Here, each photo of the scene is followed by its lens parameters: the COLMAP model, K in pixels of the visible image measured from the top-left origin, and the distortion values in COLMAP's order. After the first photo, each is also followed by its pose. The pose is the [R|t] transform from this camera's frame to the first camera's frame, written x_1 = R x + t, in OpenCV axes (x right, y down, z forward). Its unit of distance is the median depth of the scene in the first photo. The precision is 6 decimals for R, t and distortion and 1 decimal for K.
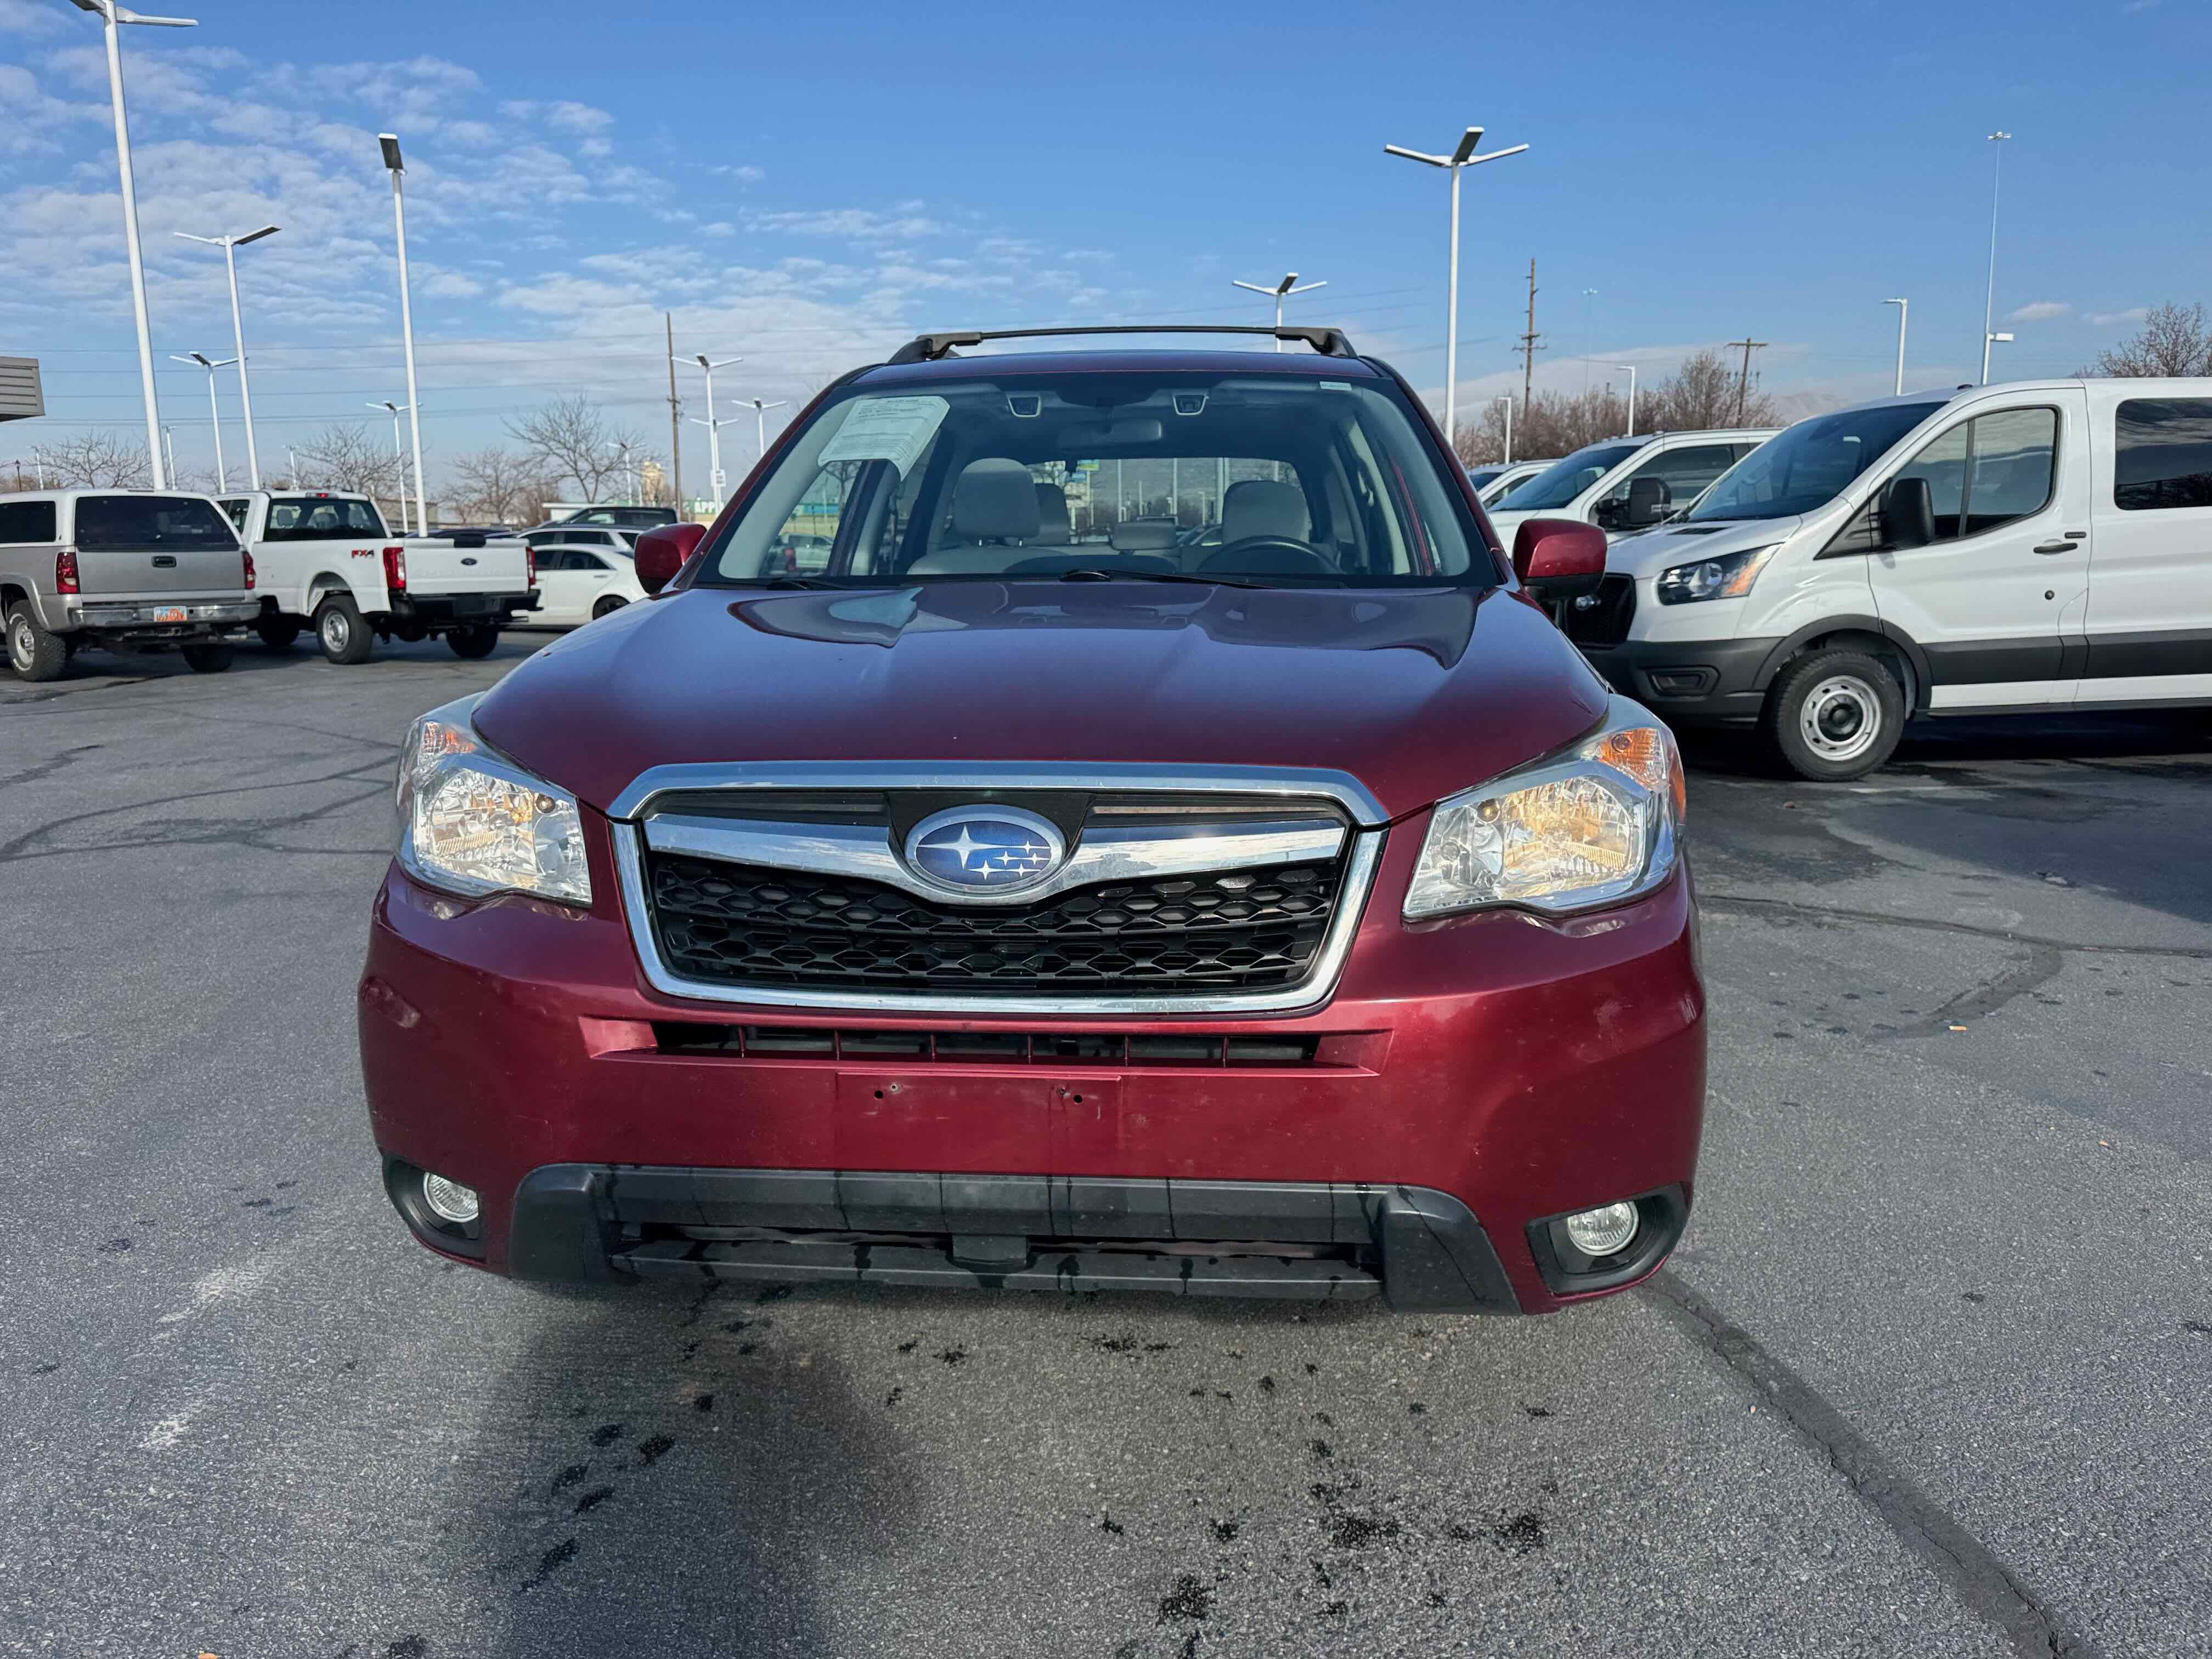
lens RADIAL K [[1566.9, 0, 1105.2], [0, 1566.9, 808.2], [0, 0, 1]] dist [0.048279, -0.056566]
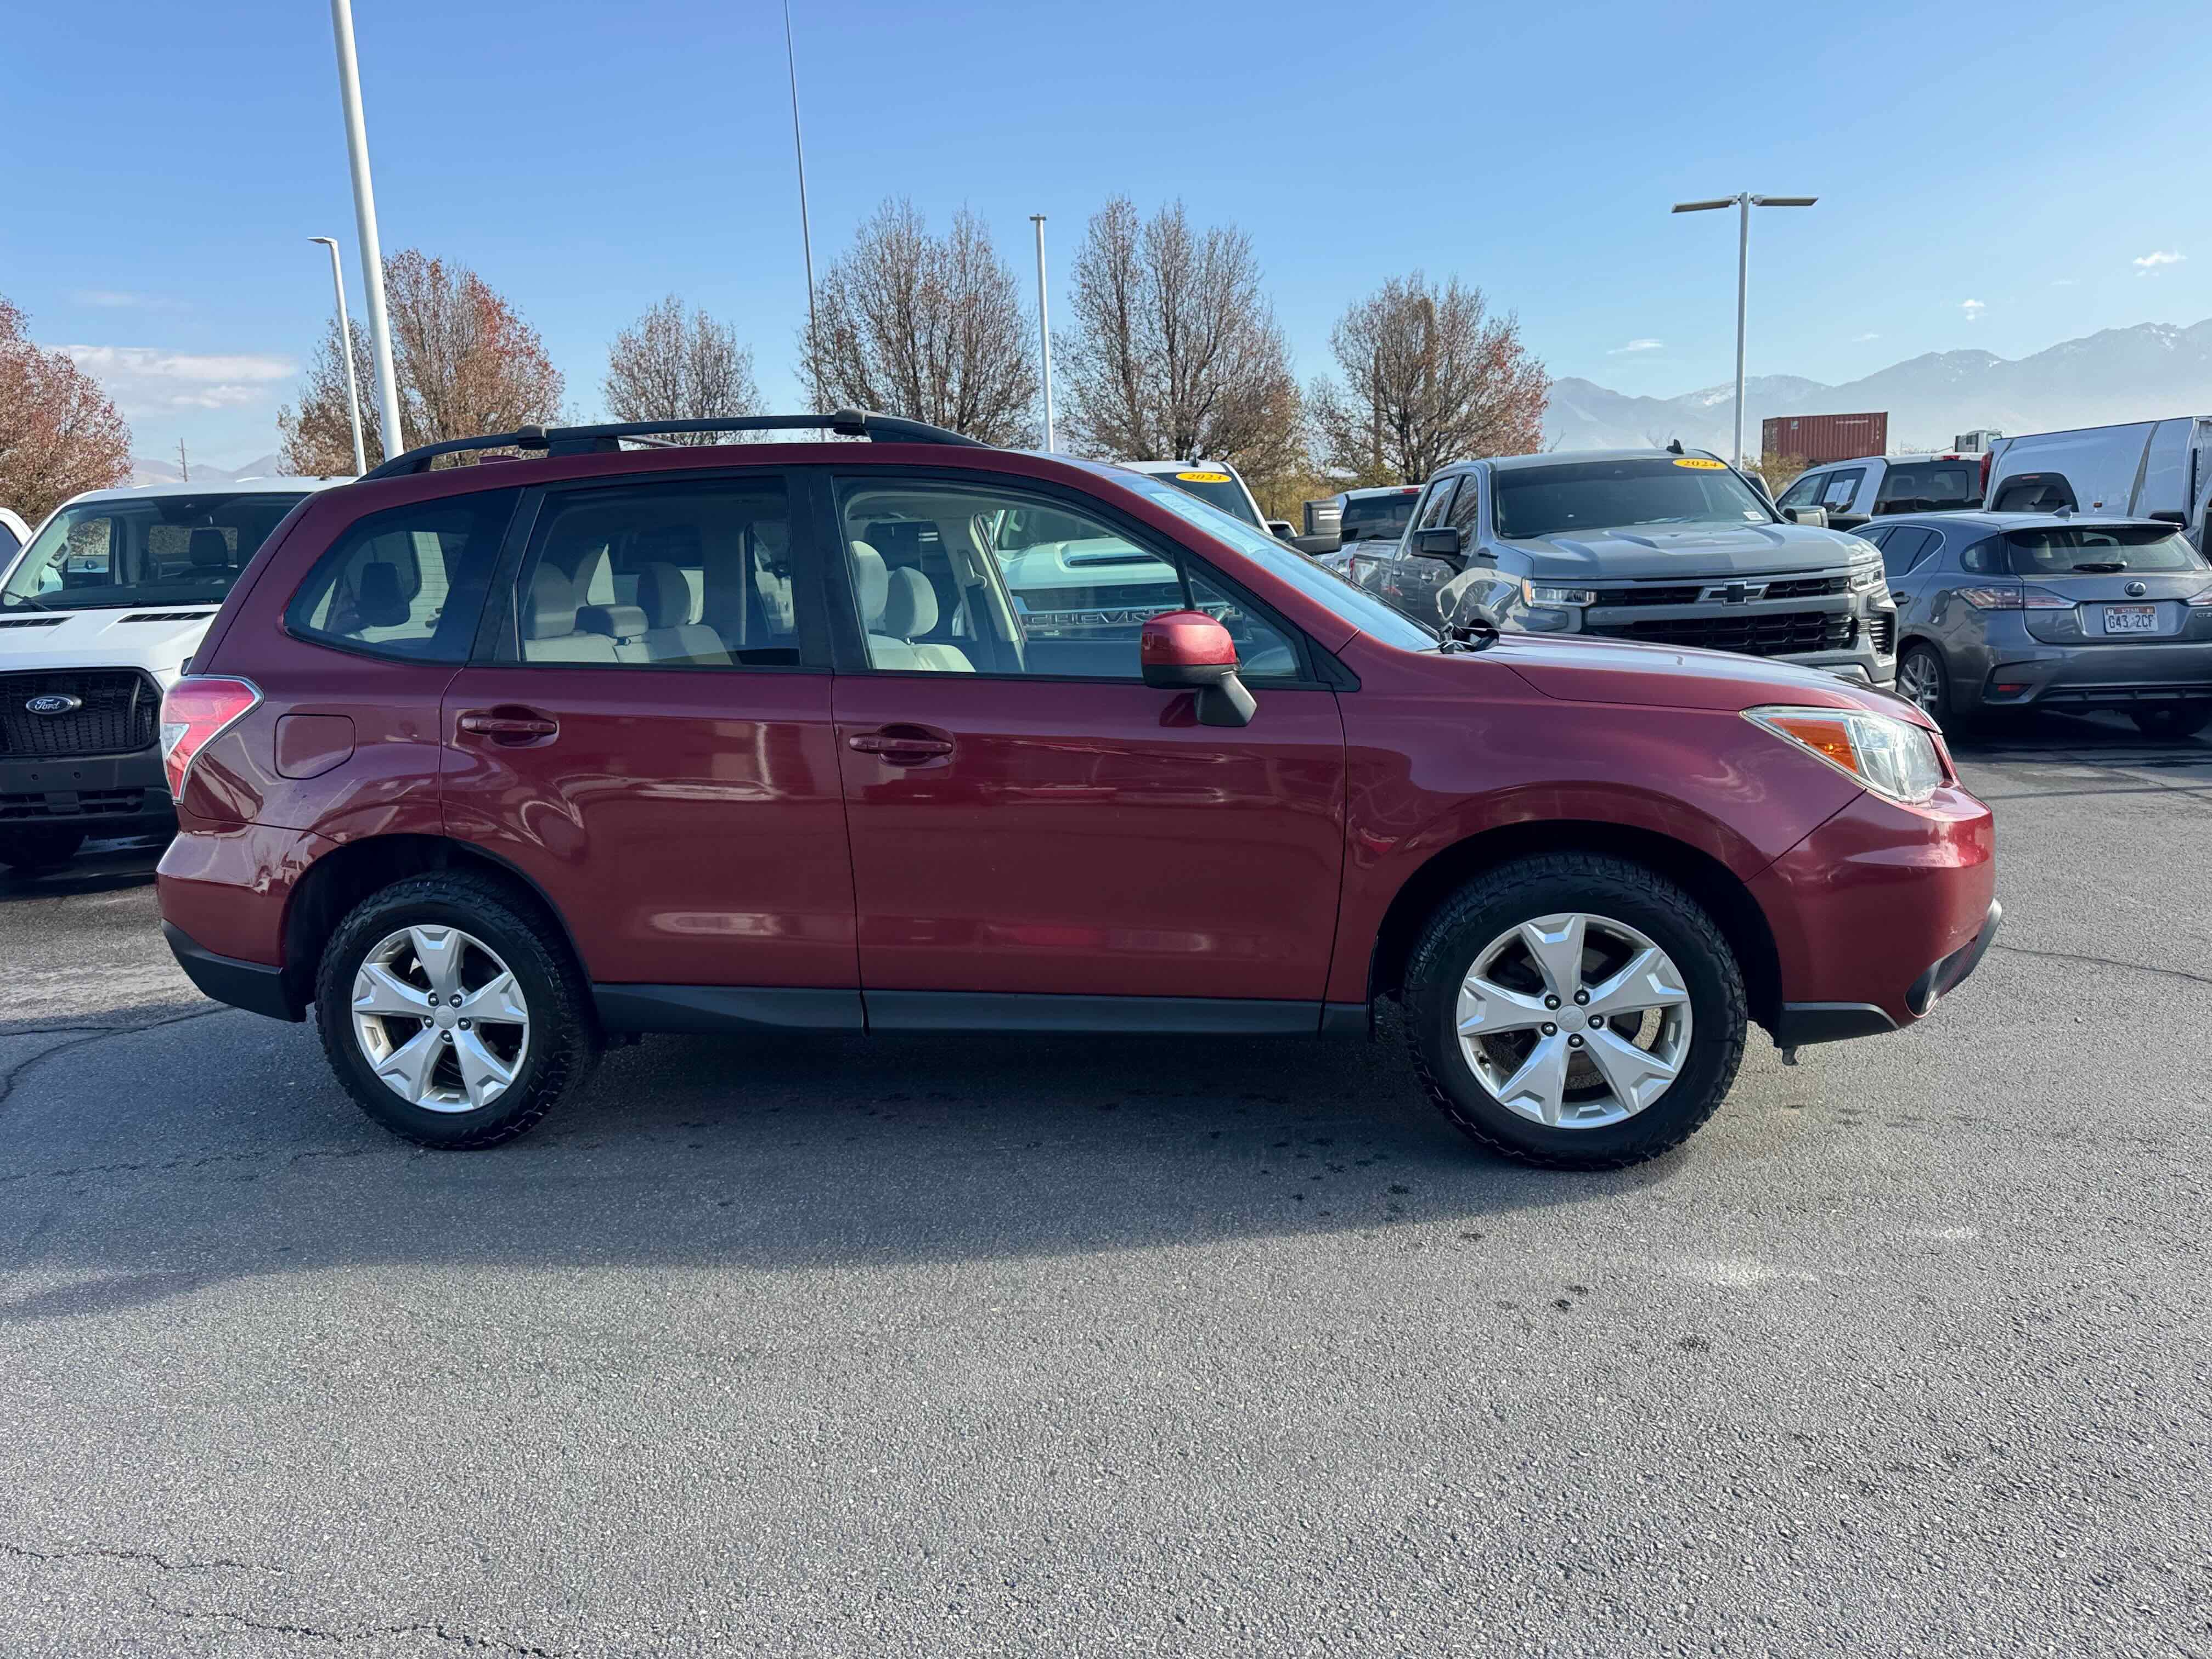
lens RADIAL K [[1566.9, 0, 1108.2], [0, 1566.9, 837.0], [0, 0, 1]] dist [0.048279, -0.056566]
pose [[0.088203, -0.162412, 0.982773, -2.424628], [0.196798, 0.970012, 0.142641, -0.362420], [-0.976469, 0.180826, 0.117520, 1.841305]]
